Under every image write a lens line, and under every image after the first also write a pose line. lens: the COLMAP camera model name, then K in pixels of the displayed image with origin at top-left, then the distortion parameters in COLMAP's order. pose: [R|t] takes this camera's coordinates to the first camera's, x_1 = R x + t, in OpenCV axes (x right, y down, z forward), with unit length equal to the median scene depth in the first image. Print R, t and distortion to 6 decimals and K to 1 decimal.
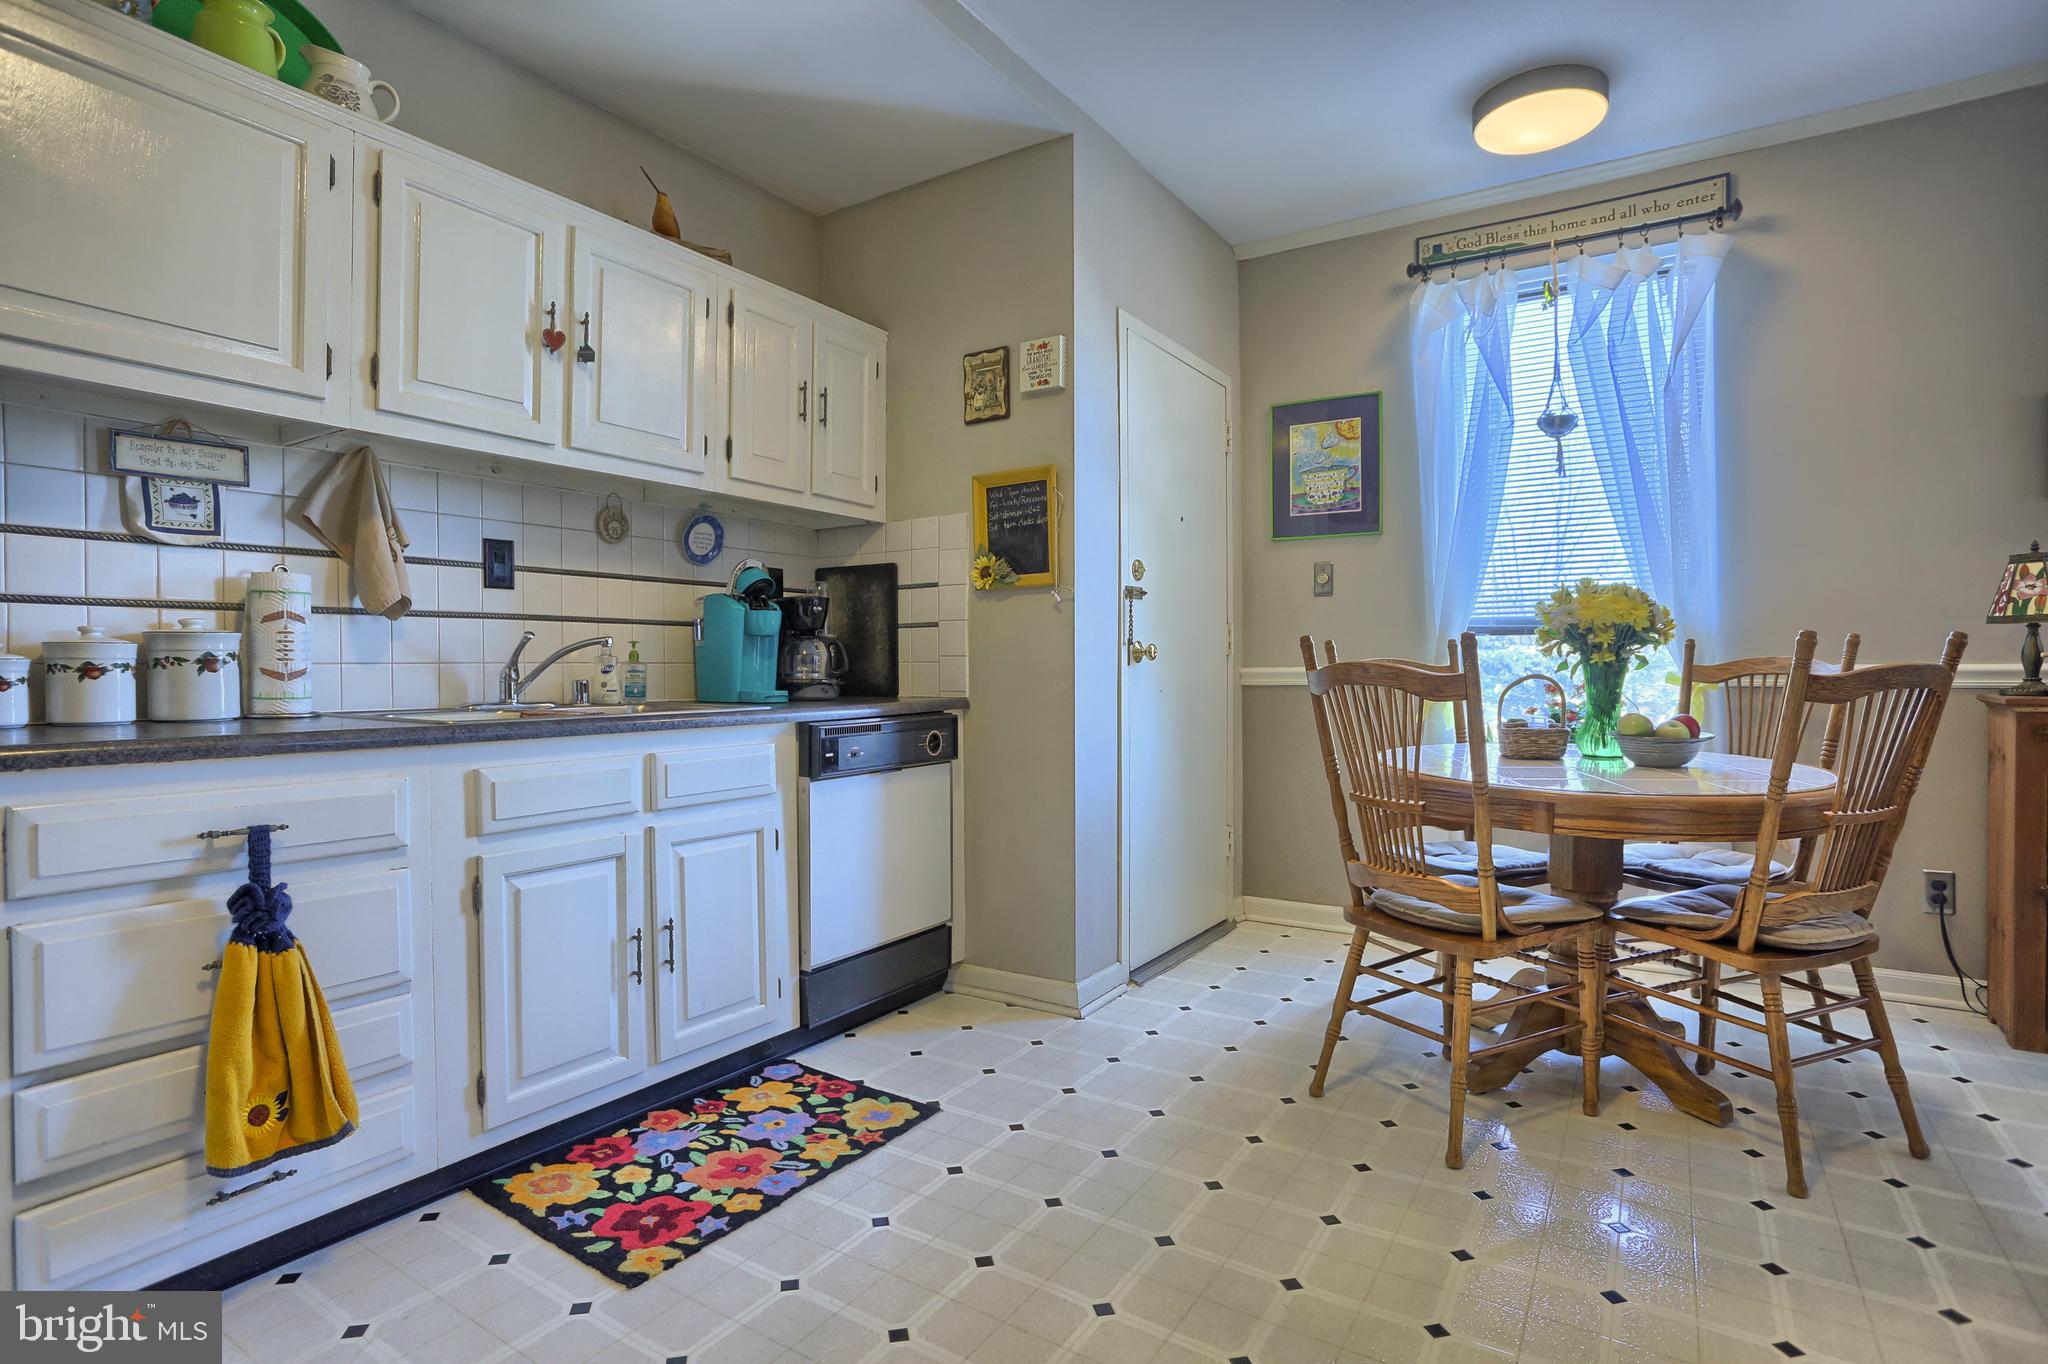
lens RADIAL K [[1027.7, 0, 1043.8], [0, 1027.7, 677.4], [0, 0, 1]] dist [-0.050303, 0.013783]
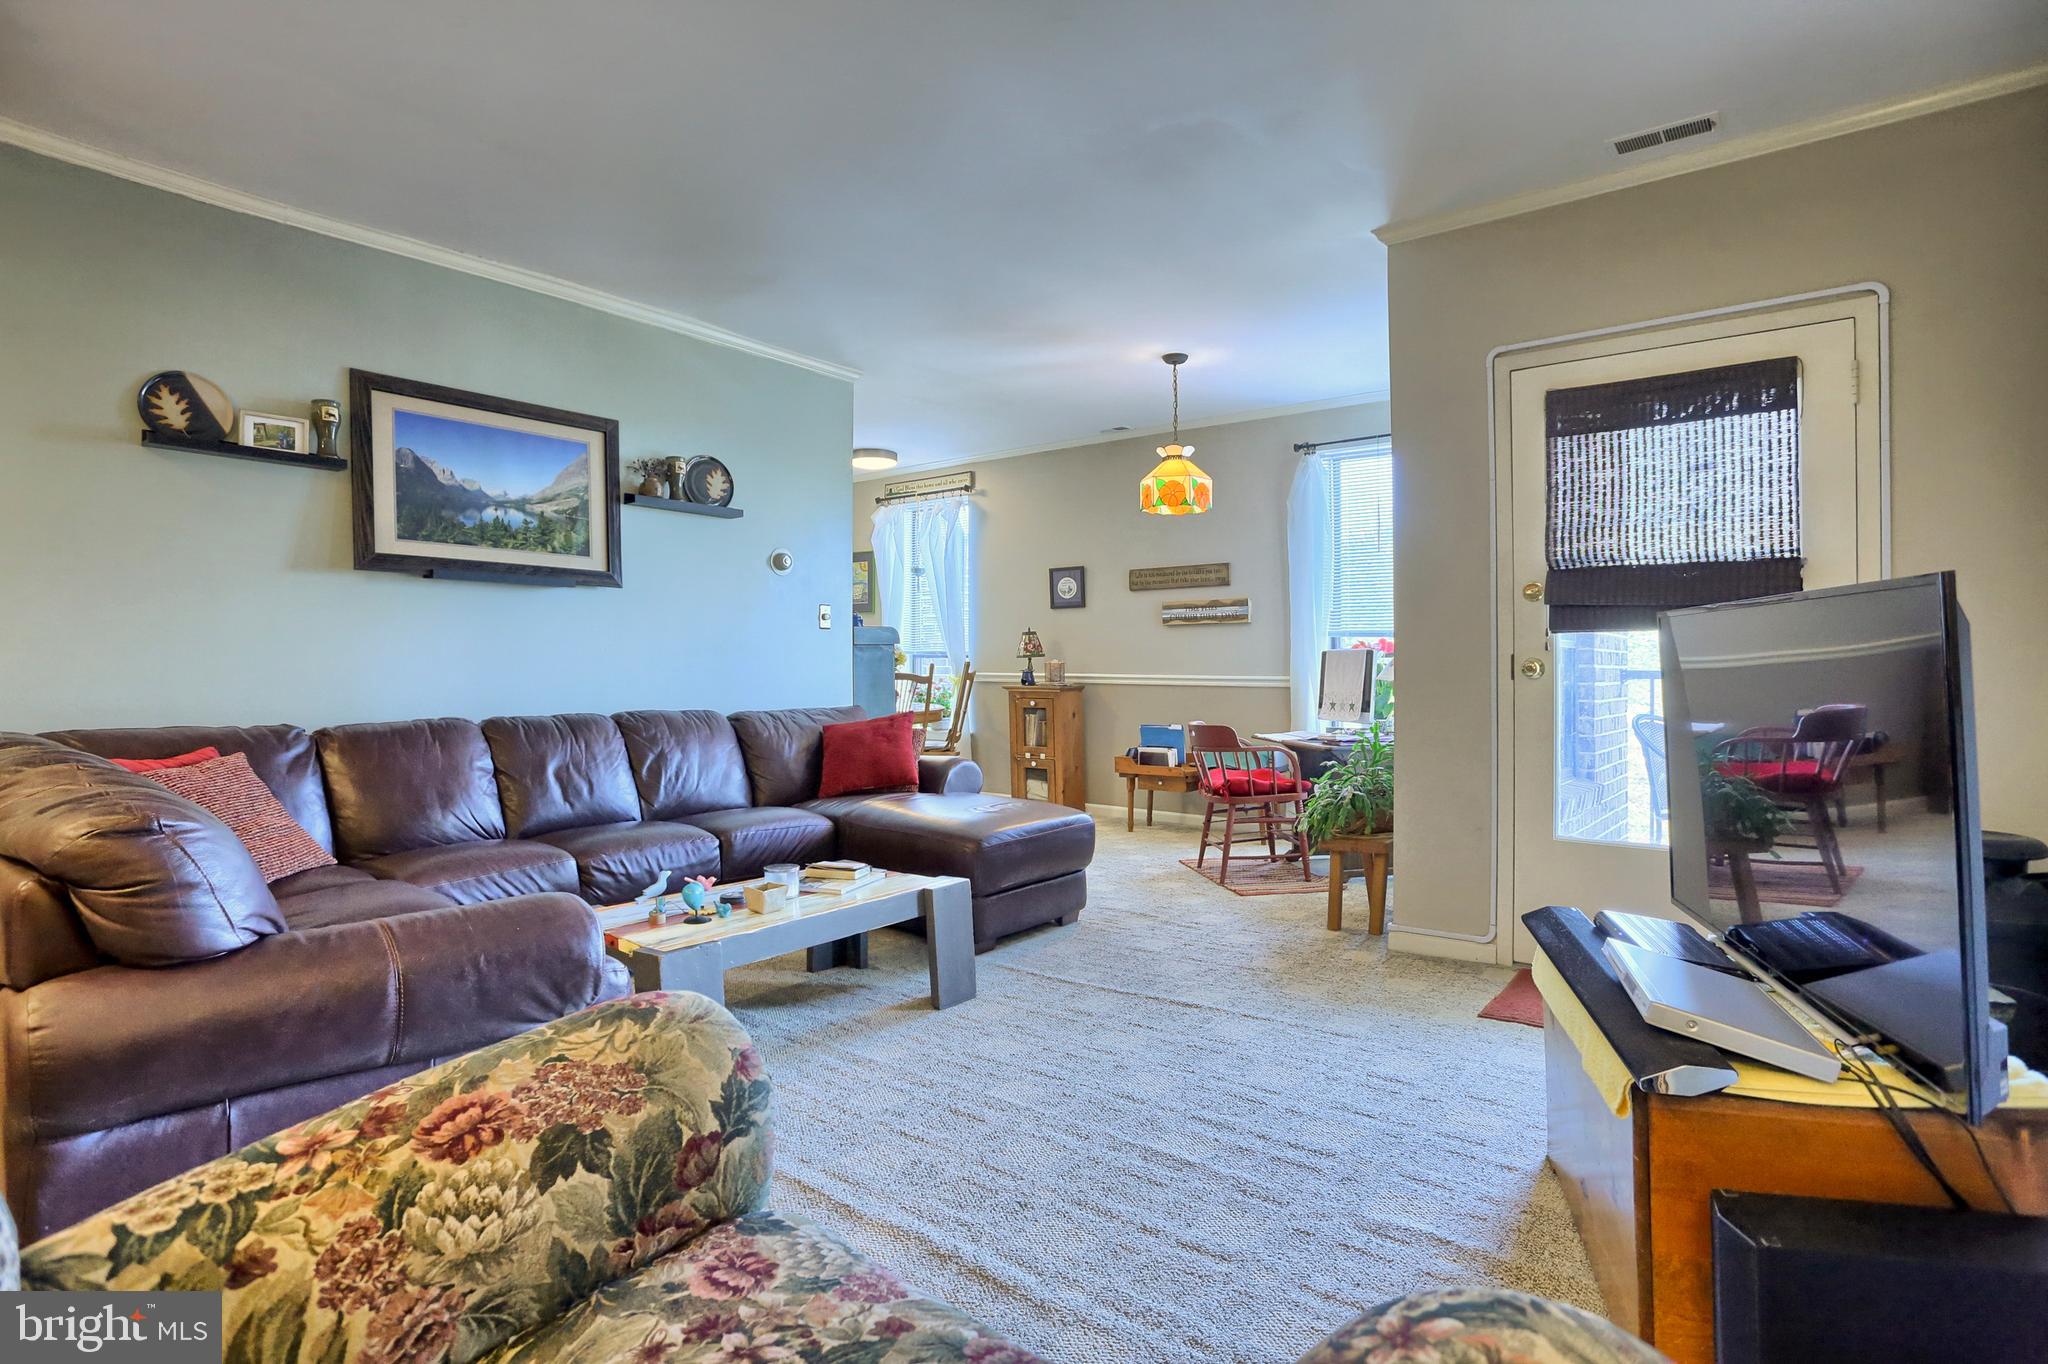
lens RADIAL K [[1027.7, 0, 1036.4], [0, 1027.7, 671.9], [0, 0, 1]] dist [-0.050303, 0.013783]
pose [[0.994532, 0.008467, -0.104087, 1.487492], [-0.008942, 0.999952, -0.004105, -0.006830], [0.104047, 0.005013, 0.994560, -1.979322]]
